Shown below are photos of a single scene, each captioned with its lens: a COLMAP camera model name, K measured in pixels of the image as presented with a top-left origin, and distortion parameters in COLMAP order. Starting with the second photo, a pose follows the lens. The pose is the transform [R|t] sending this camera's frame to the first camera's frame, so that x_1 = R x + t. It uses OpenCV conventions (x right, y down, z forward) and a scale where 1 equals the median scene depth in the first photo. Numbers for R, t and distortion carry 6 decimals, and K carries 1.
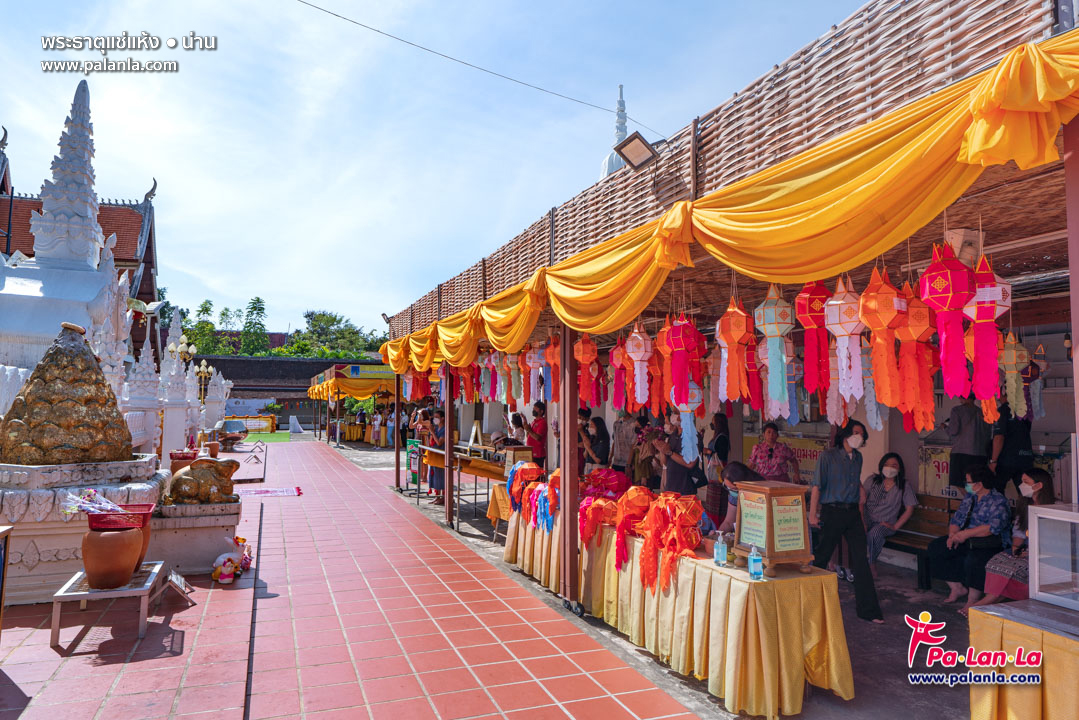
lens RADIAL K [[670.1, 0, 539.5], [0, 670.1, 360.0], [0, 0, 1]] dist [0.001424, -0.000421]
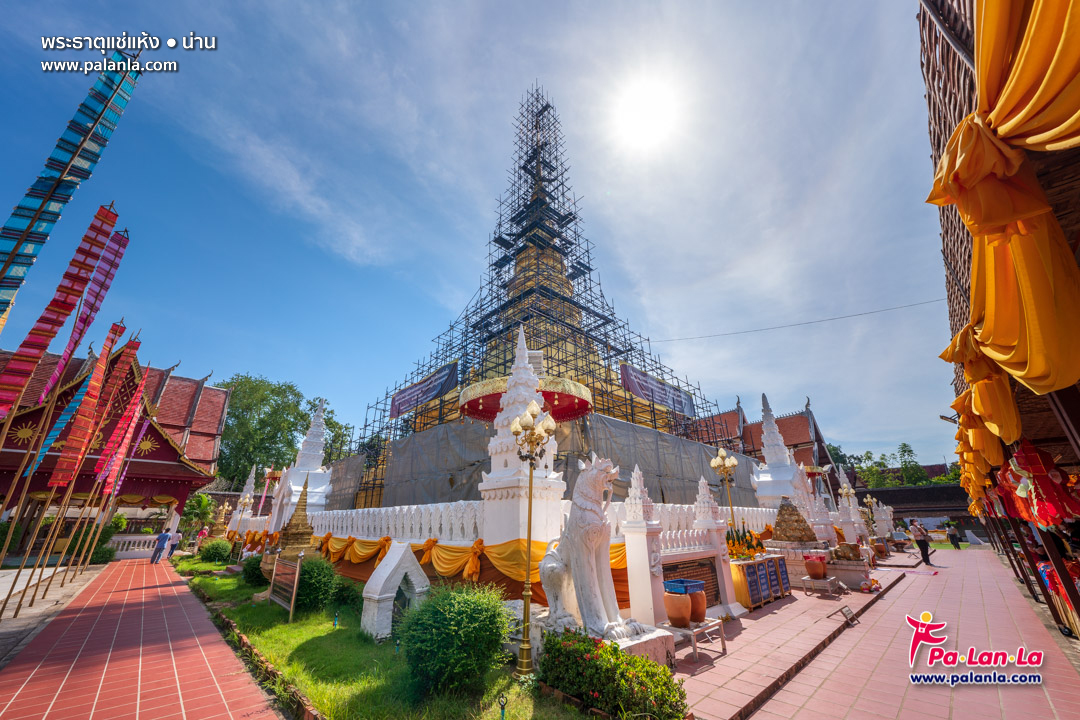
lens RADIAL K [[382.7, 0, 540.0], [0, 382.7, 360.0], [0, 0, 1]] dist [0.000125, 0.000048]
pose [[0.378056, -0.375846, -0.846058, 0.372030], [0.074481, 0.923269, -0.376864, -0.027371], [0.922782, 0.079460, 0.377041, -0.468473]]
